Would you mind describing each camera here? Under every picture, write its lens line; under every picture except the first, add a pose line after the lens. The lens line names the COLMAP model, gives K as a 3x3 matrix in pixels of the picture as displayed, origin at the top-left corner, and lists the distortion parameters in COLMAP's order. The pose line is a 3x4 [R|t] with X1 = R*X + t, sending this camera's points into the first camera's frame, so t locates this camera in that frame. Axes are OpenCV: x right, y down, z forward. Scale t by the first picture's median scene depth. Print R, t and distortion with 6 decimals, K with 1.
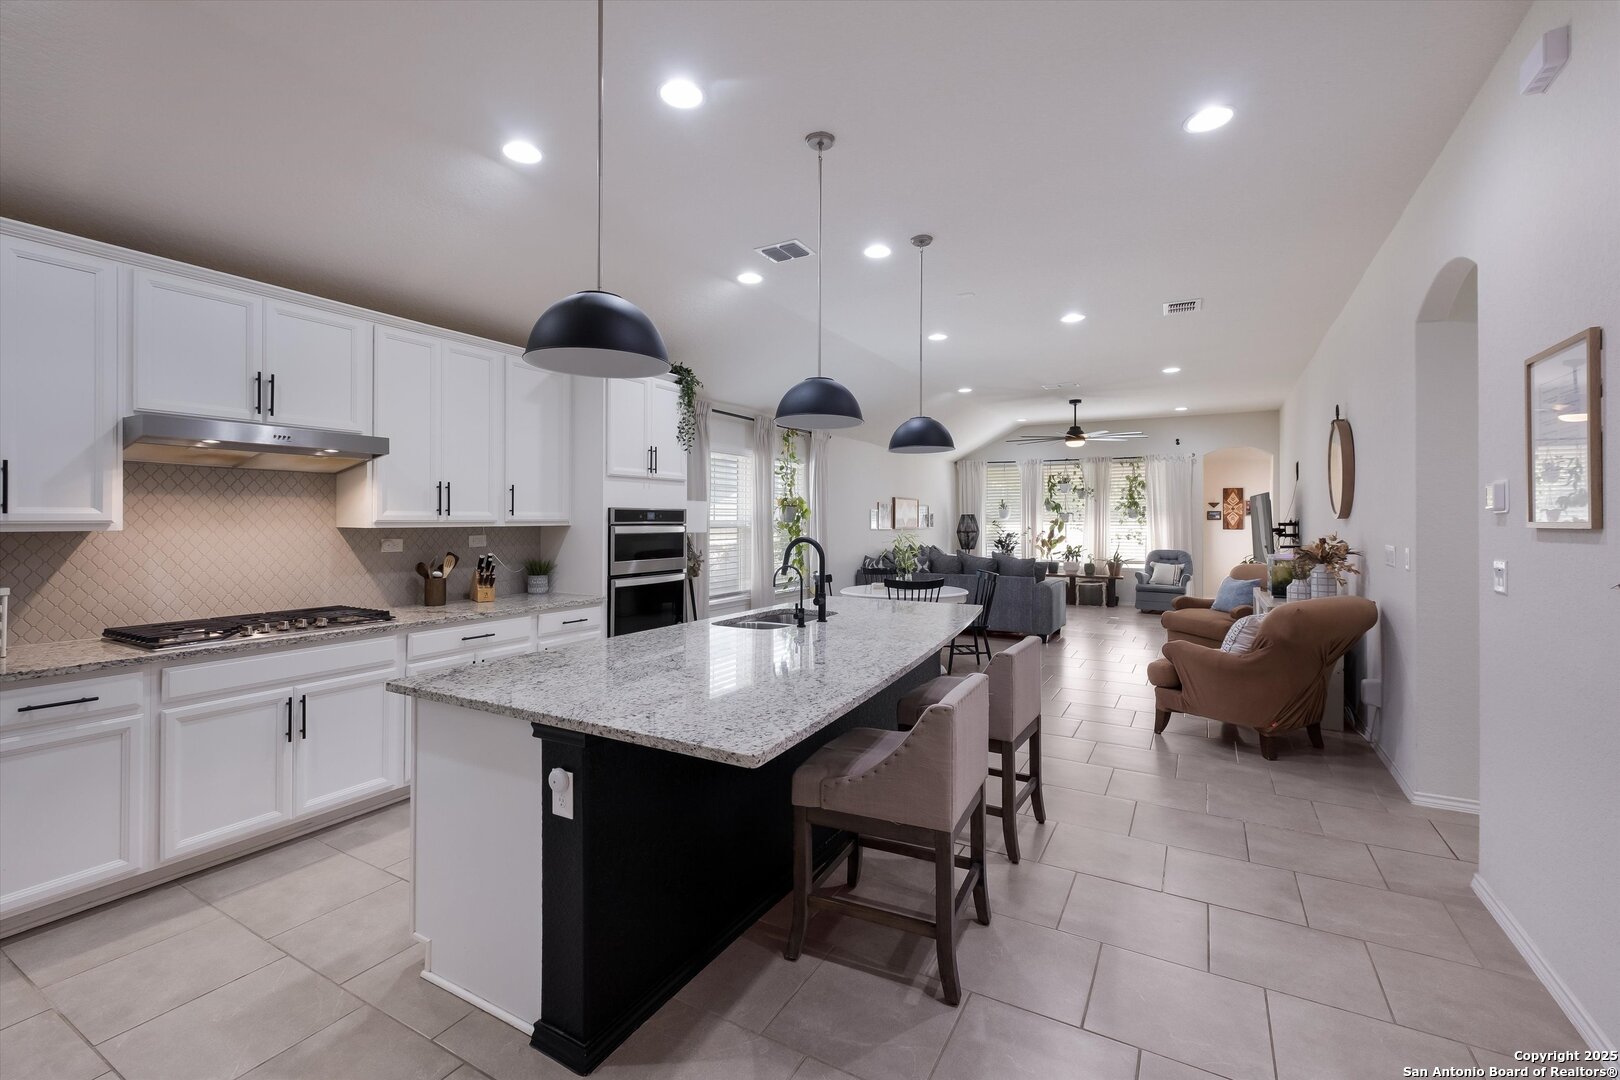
lens RADIAL K [[696.8, 0, 804.7], [0, 696.8, 516.5], [0, 0, 1]] dist [0.010371, -0.002083]
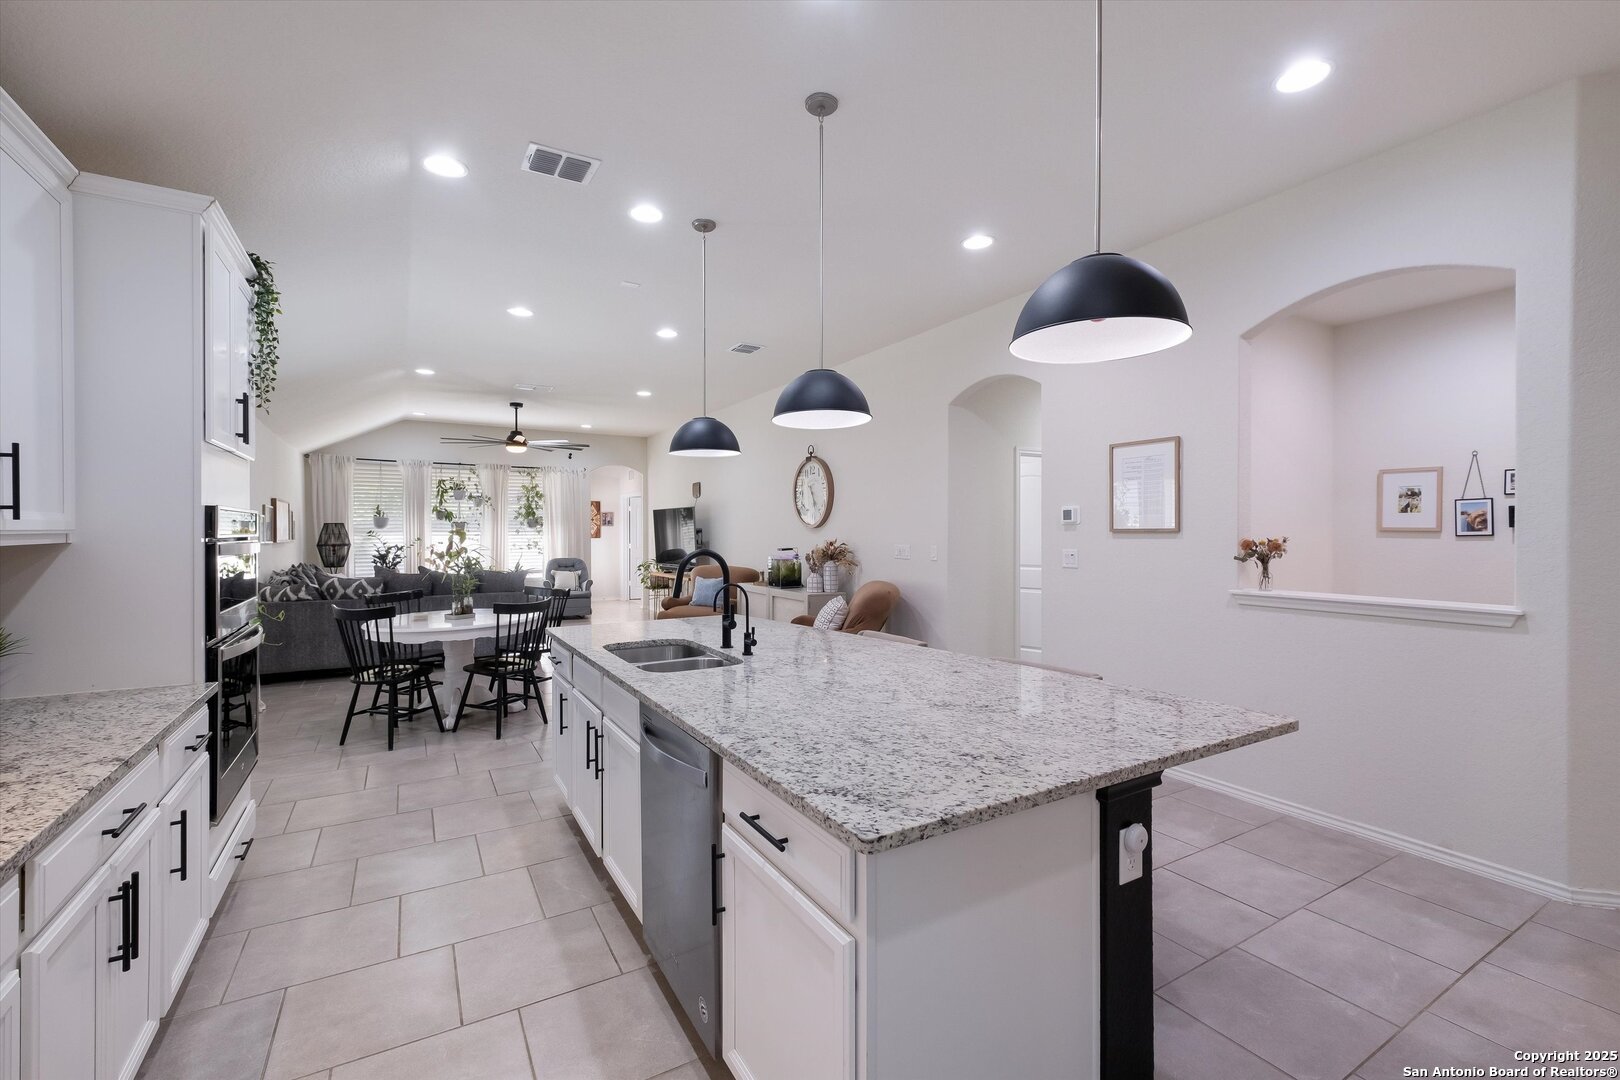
lens RADIAL K [[696.8, 0, 816.8], [0, 696.8, 533.8], [0, 0, 1]] dist [0.010371, -0.002083]
pose [[0.490217, -0.007981, 0.871564, -0.306253], [-0.000848, 0.999953, 0.009633, 0.001613], [-0.871600, -0.005462, 0.490187, 0.225611]]
